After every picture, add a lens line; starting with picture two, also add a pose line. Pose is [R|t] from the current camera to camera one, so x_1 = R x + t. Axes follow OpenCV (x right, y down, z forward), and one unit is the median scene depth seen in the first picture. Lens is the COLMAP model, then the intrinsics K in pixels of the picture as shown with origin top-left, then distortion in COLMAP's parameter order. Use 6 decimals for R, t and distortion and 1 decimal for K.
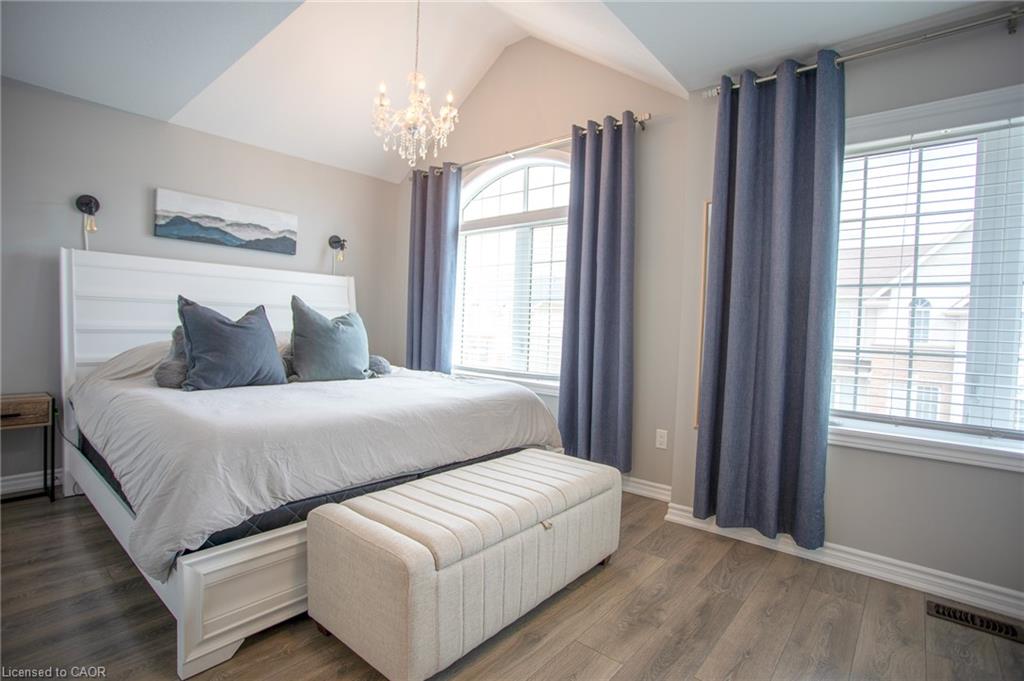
lens RADIAL K [[497.4, 0, 512.0], [0, 497.4, 340.5], [0, 0, 1]] dist [-0.053008, 0.001410]
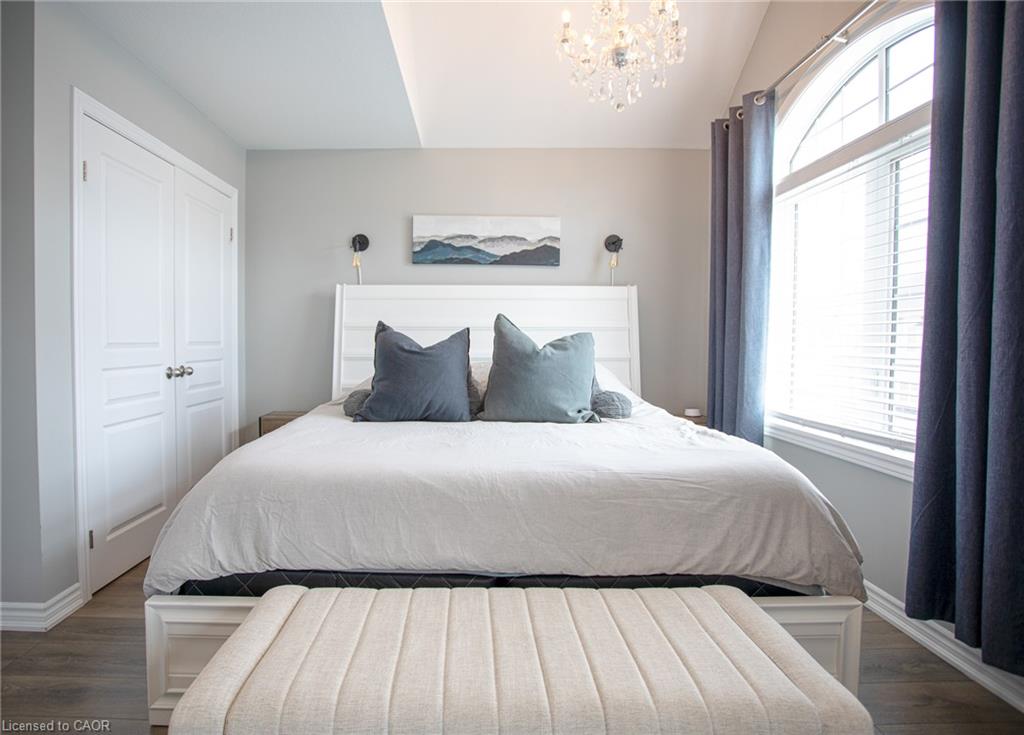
lens RADIAL K [[563.7, 0, 512.0], [0, 563.7, 367.5], [0, 0, 1]] dist [-0.063864, 0.002397]
pose [[0.647215, 0.004422, -0.762295, 0.277417], [-0.007377, 0.999973, -0.000462, -0.002322], [0.762272, 0.005922, 0.647230, 0.400127]]
